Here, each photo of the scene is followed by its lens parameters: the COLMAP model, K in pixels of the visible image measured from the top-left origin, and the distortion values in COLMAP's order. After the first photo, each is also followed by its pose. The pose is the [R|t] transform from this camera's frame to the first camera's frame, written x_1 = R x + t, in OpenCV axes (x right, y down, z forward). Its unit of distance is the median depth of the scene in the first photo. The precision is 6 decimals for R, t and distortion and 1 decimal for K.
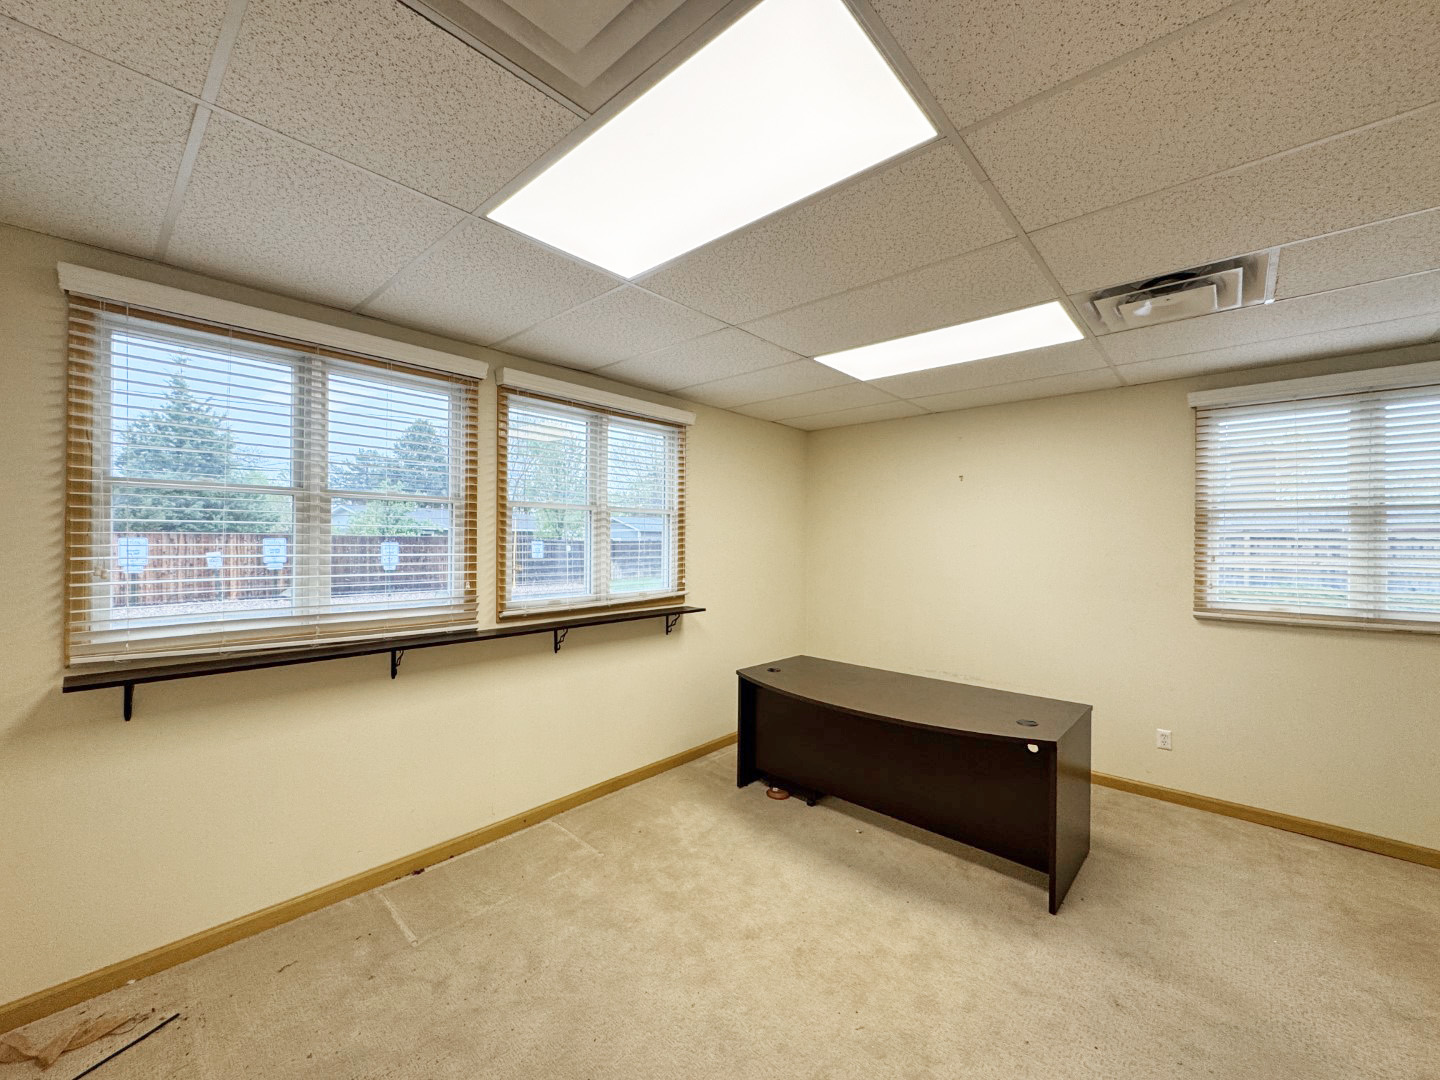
lens RADIAL K [[586.2, 0, 719.1], [0, 586.2, 545.7], [0, 0, 1]] dist [-0.000274, -0.000041]
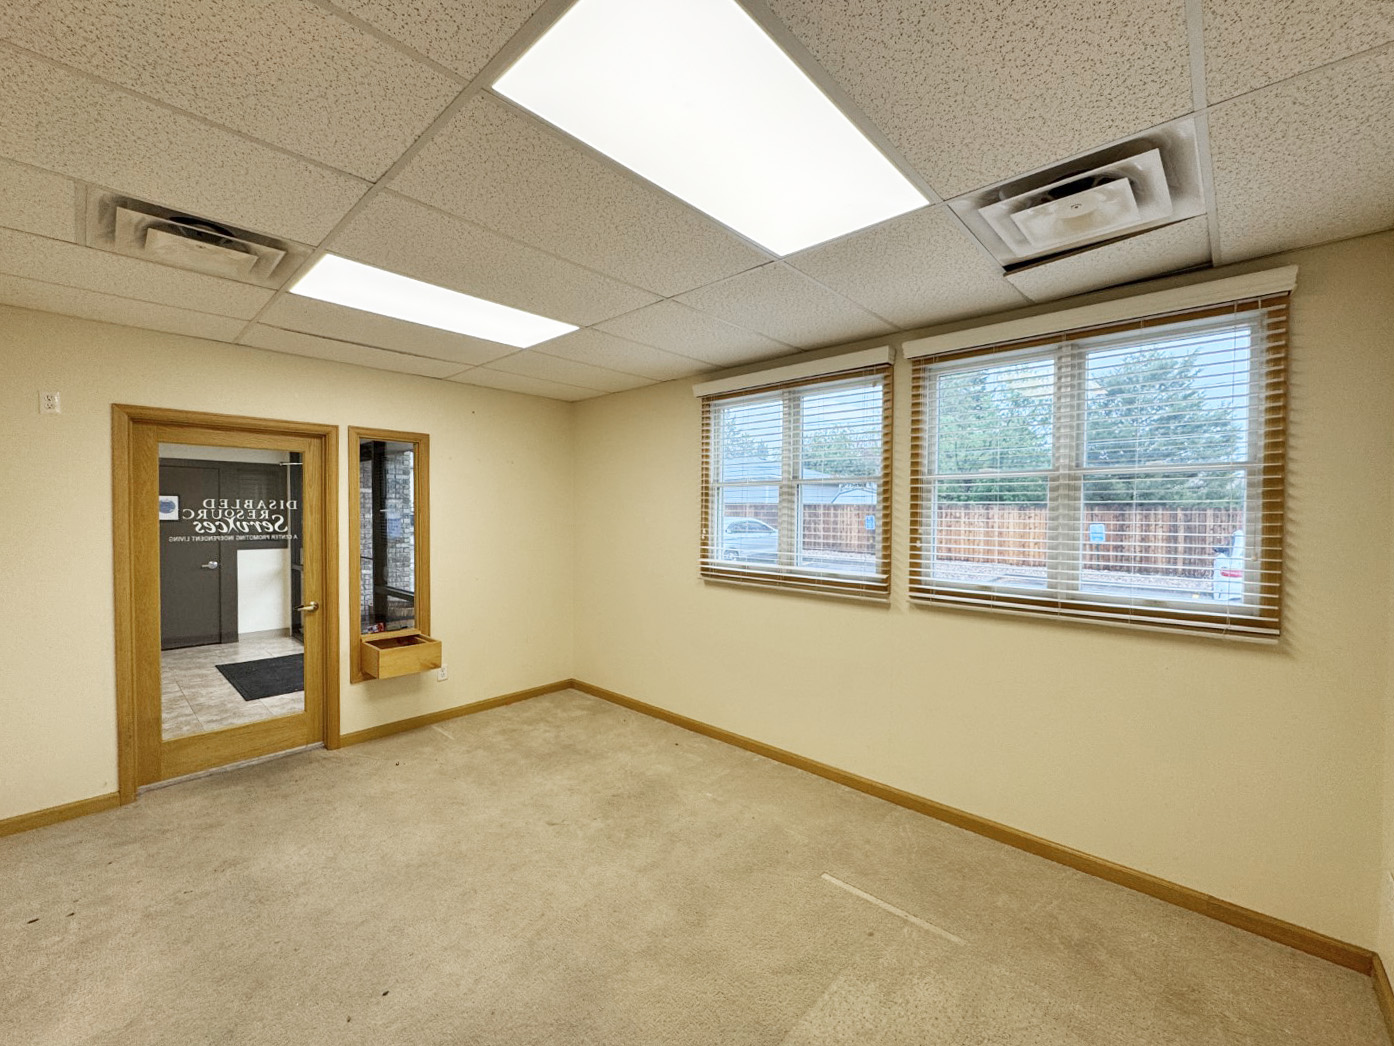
lens RADIAL K [[567.4, 0, 721.1], [0, 567.4, 520.8], [0, 0, 1]] dist [-0.000274, -0.000041]
pose [[-0.011947, 0.009799, -0.999881, 0.611669], [-0.017427, 0.999798, 0.010007, -0.003934], [0.999777, 0.017544, -0.011774, 0.698628]]
